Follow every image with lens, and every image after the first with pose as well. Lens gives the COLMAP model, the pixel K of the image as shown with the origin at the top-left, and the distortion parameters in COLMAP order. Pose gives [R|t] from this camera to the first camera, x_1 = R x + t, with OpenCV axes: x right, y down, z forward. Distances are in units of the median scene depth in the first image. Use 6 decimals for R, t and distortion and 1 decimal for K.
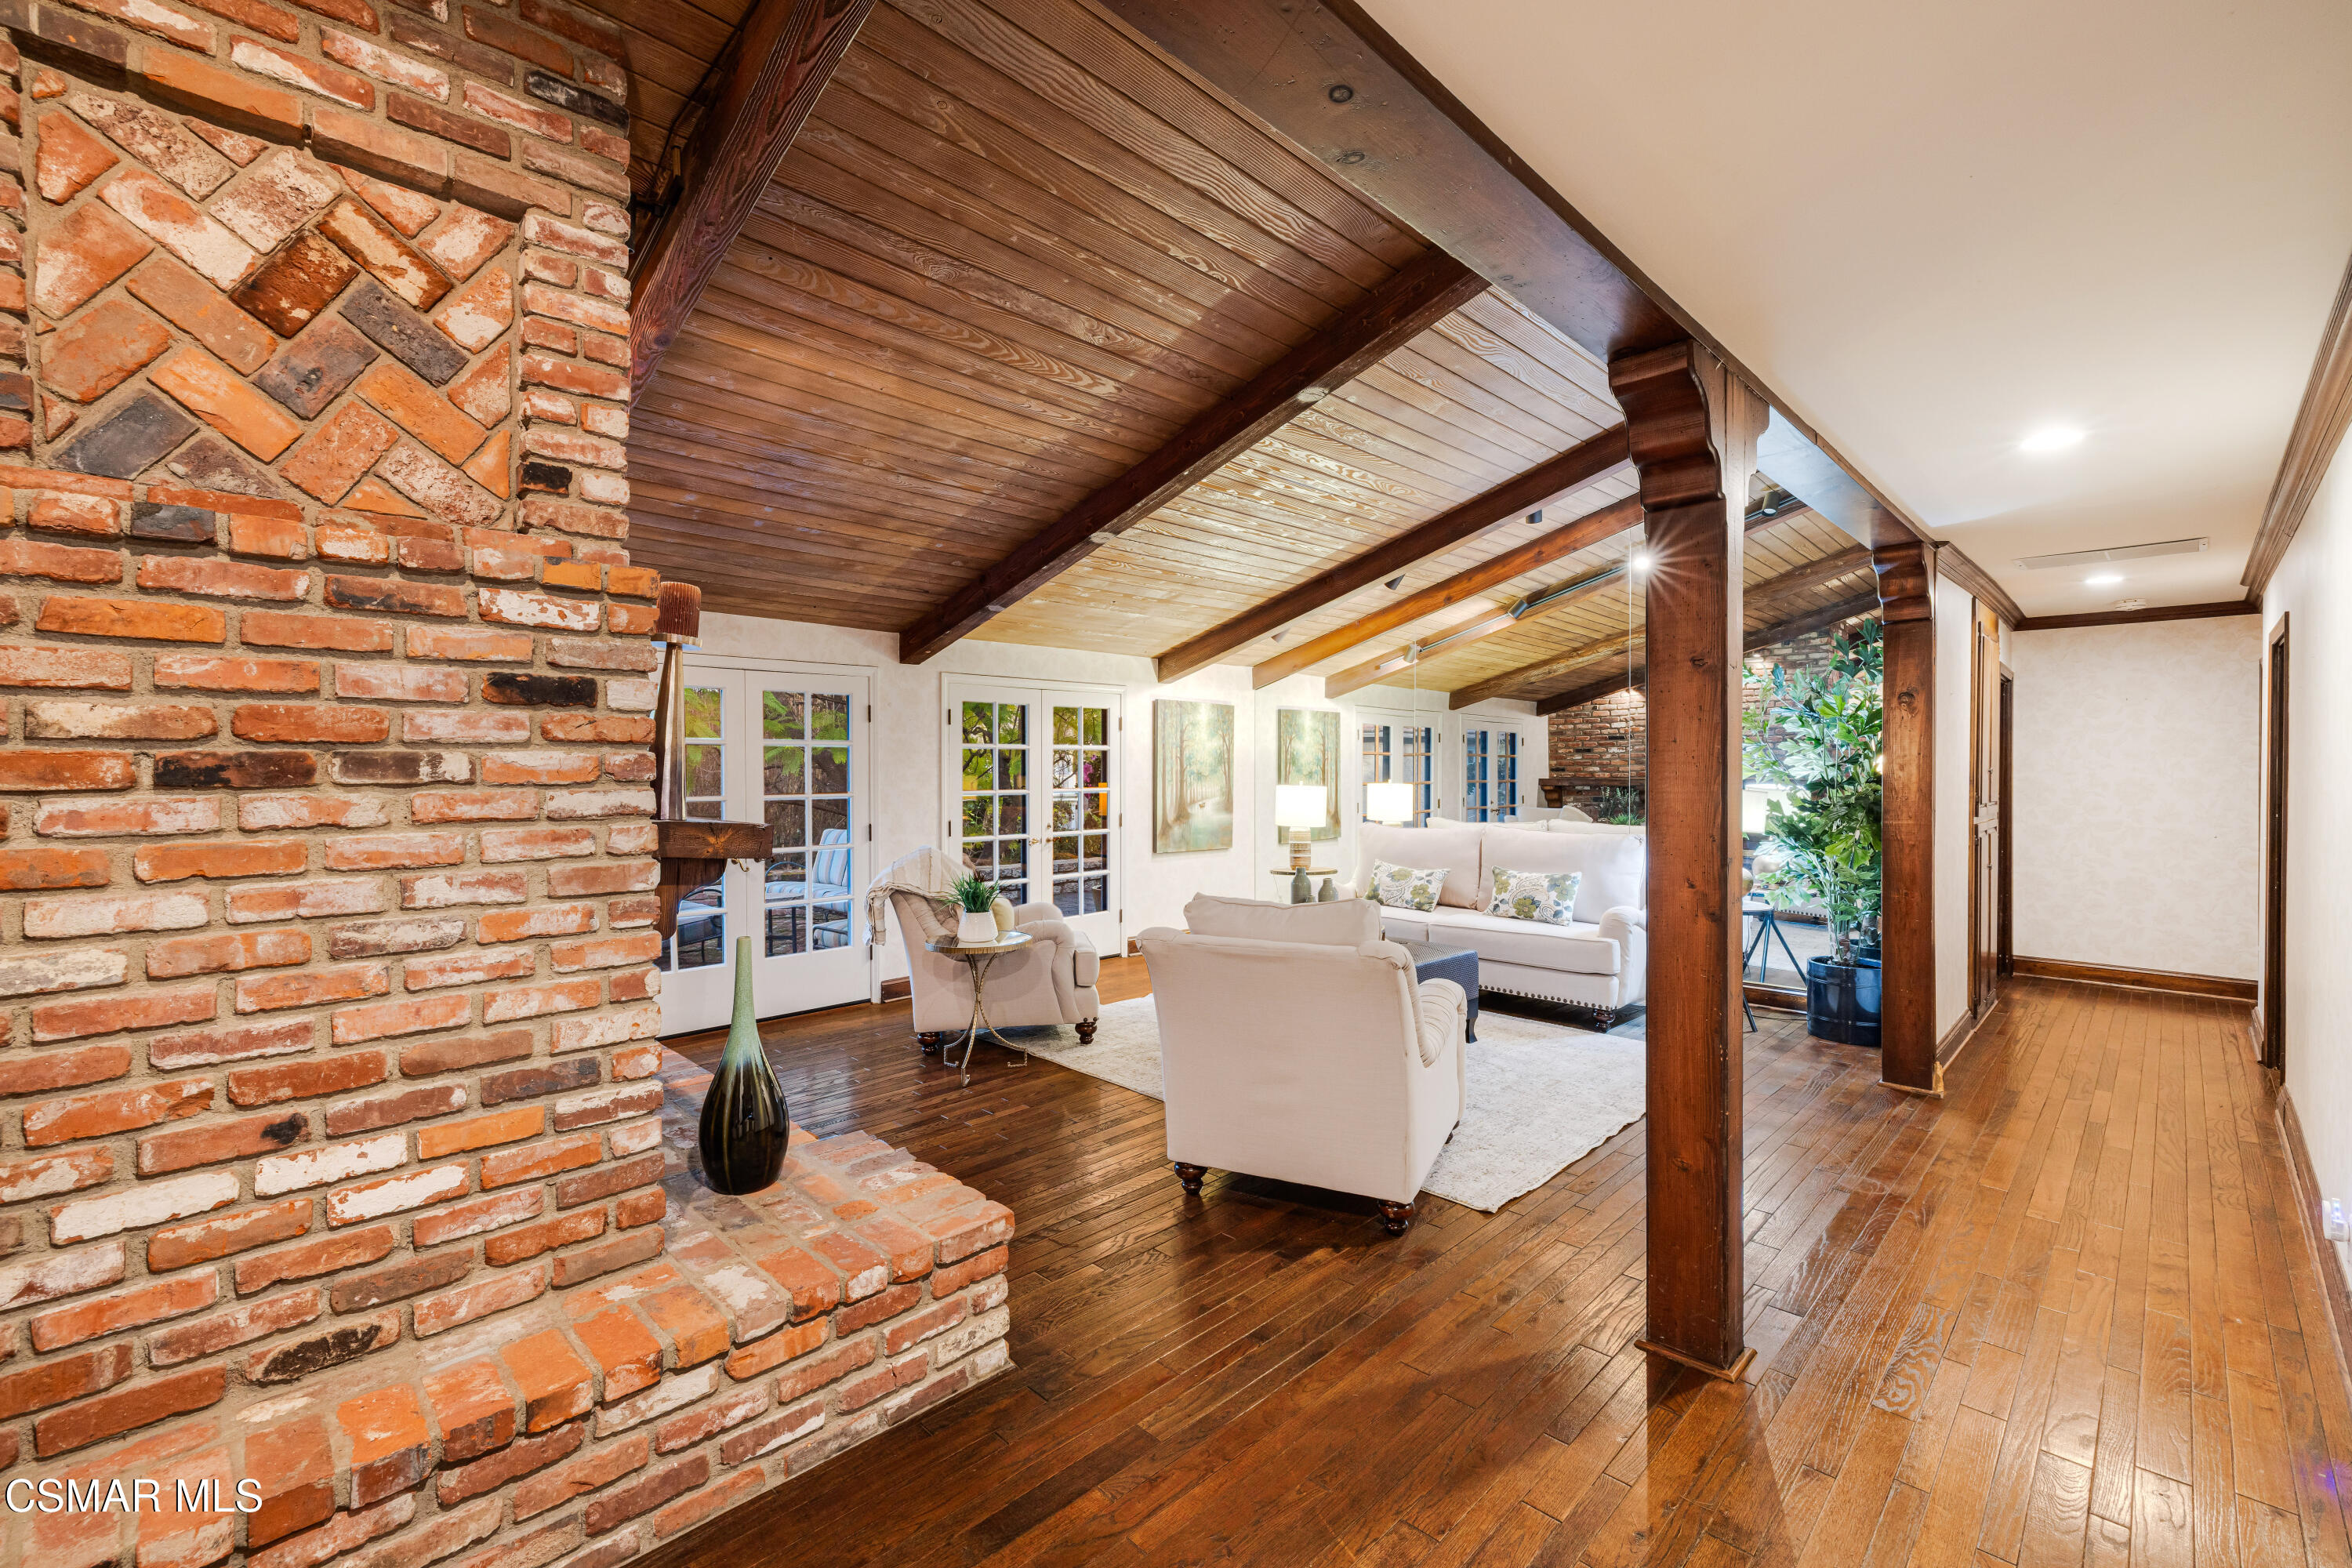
lens RADIAL K [[987.4, 0, 1163.6], [0, 987.4, 765.6], [0, 0, 1]] dist [0.000188, 0.000246]
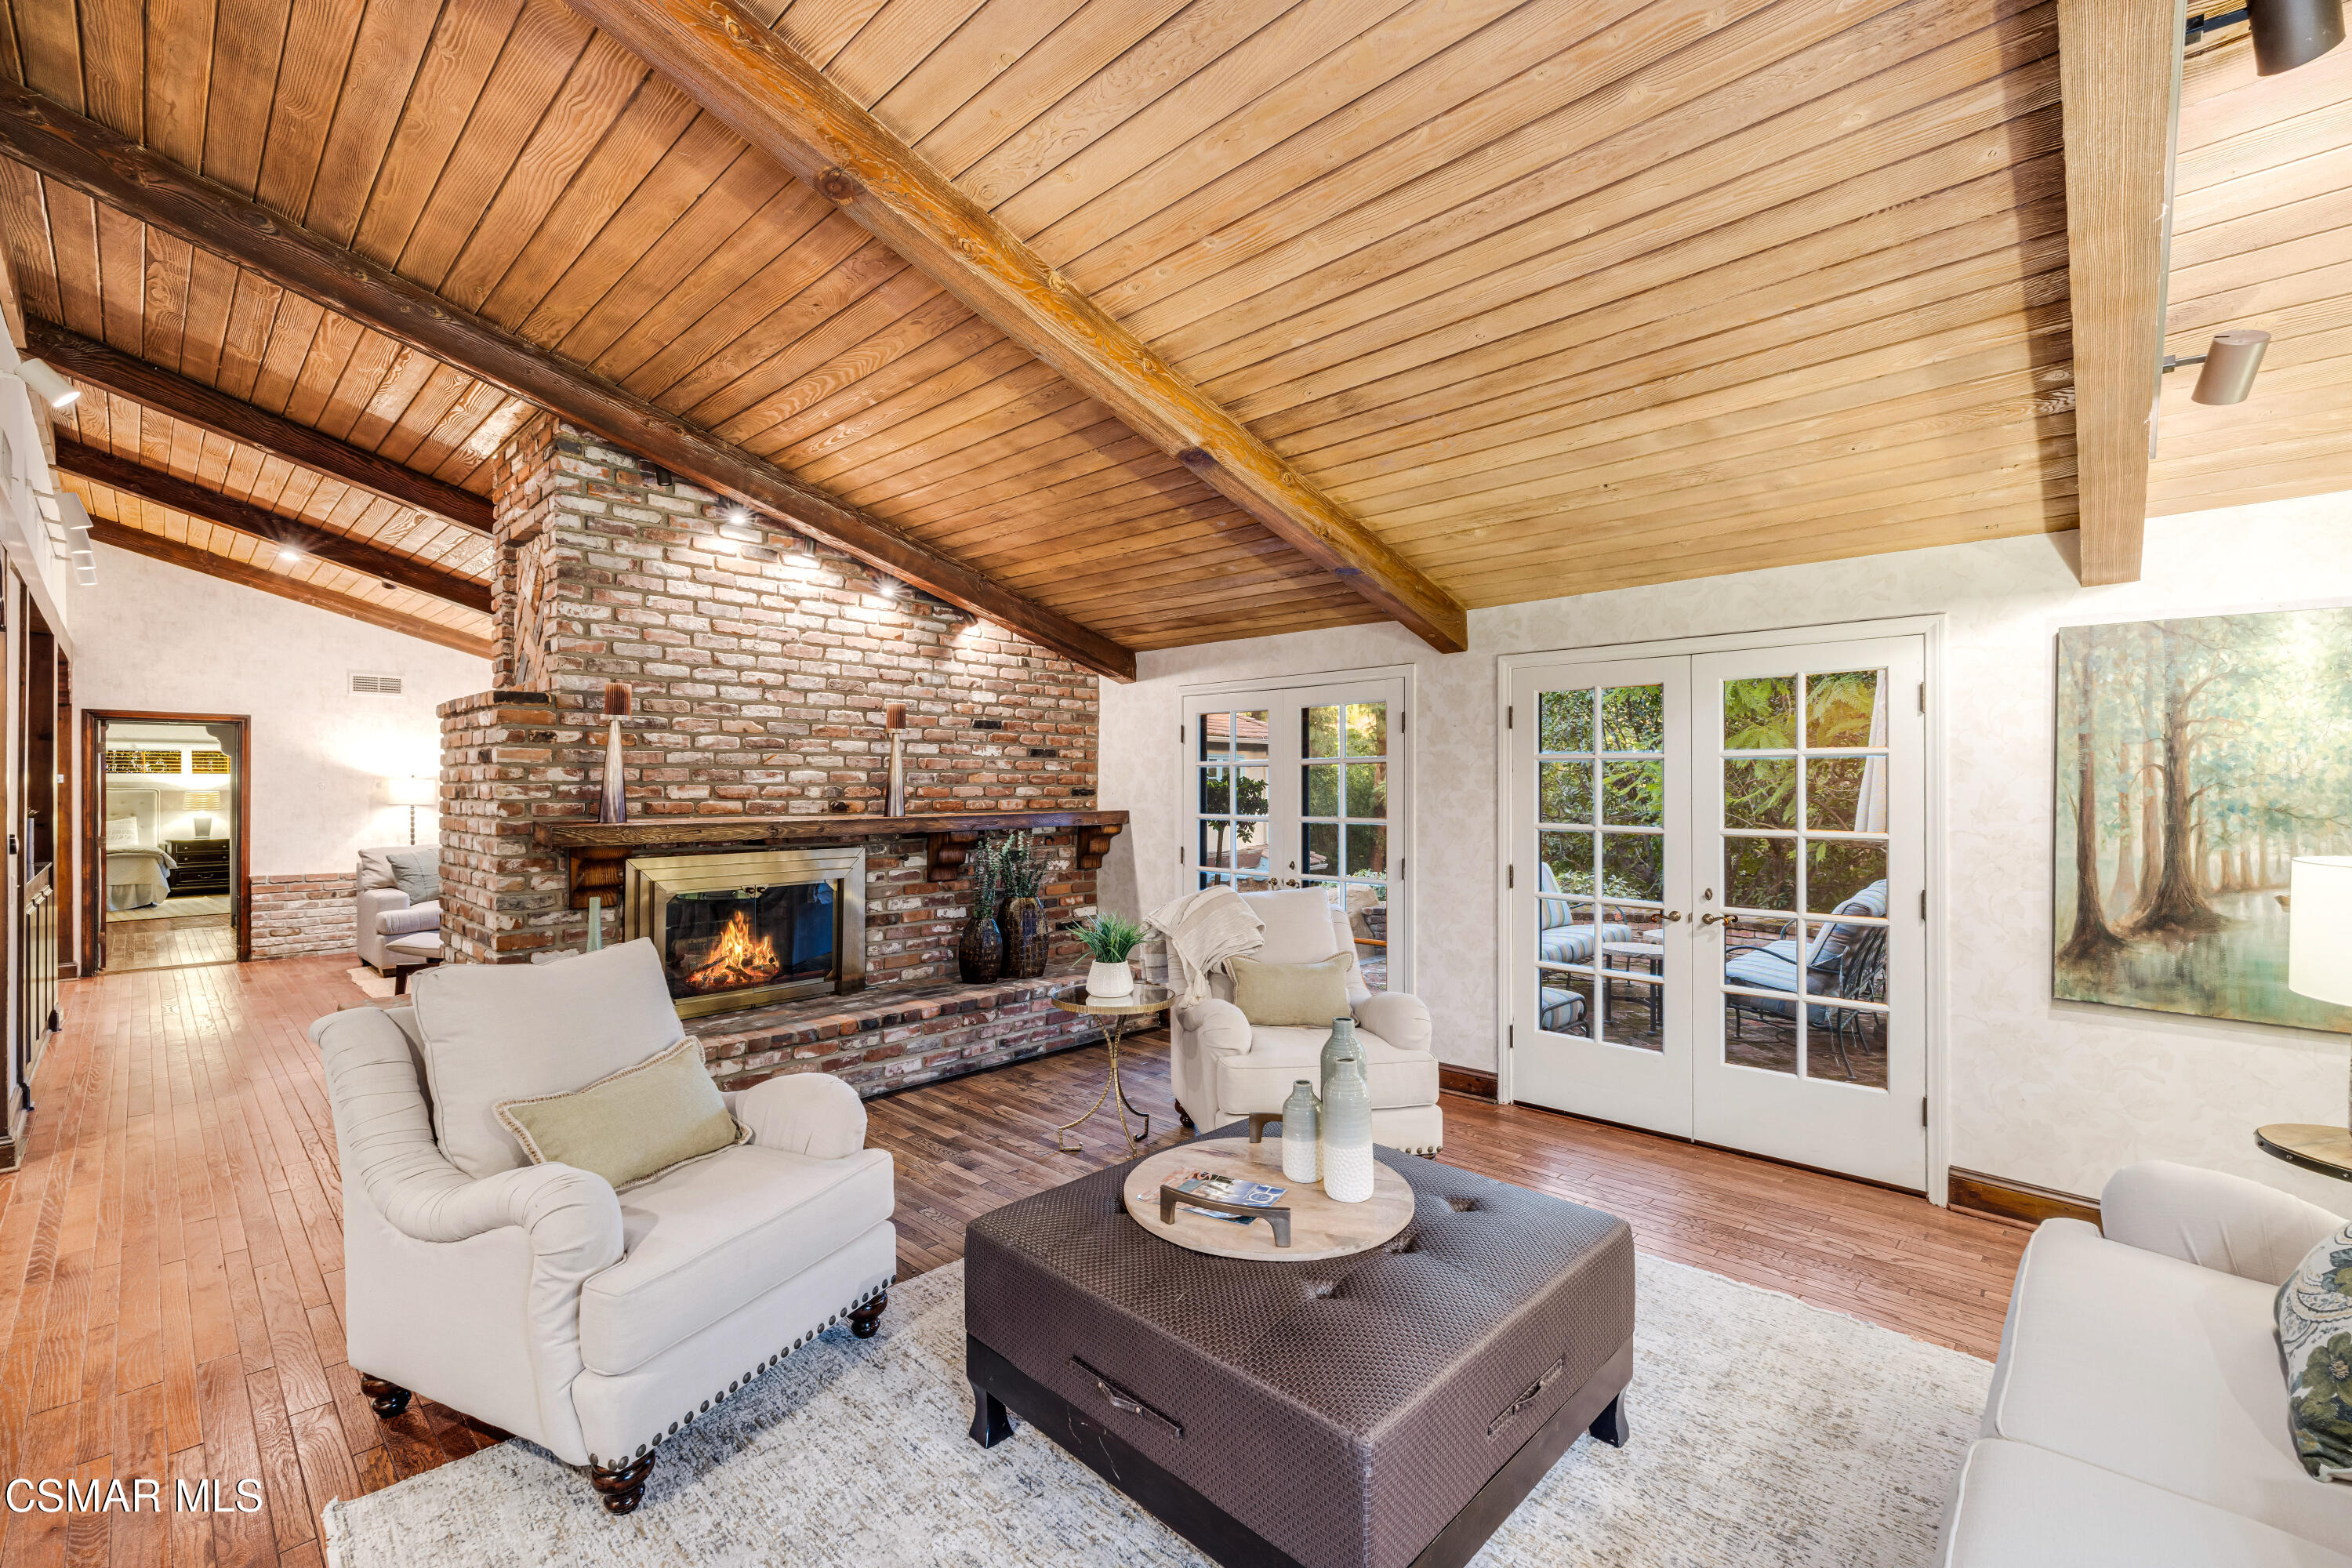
lens RADIAL K [[987.4, 0, 1163.6], [0, 987.4, 765.6], [0, 0, 1]] dist [0.000188, 0.000246]
pose [[0.038159, -0.014471, -0.999167, 0.411569], [0.000589, 0.999895, -0.014460, -0.003829], [0.999272, -0.000037, 0.038163, 0.629333]]
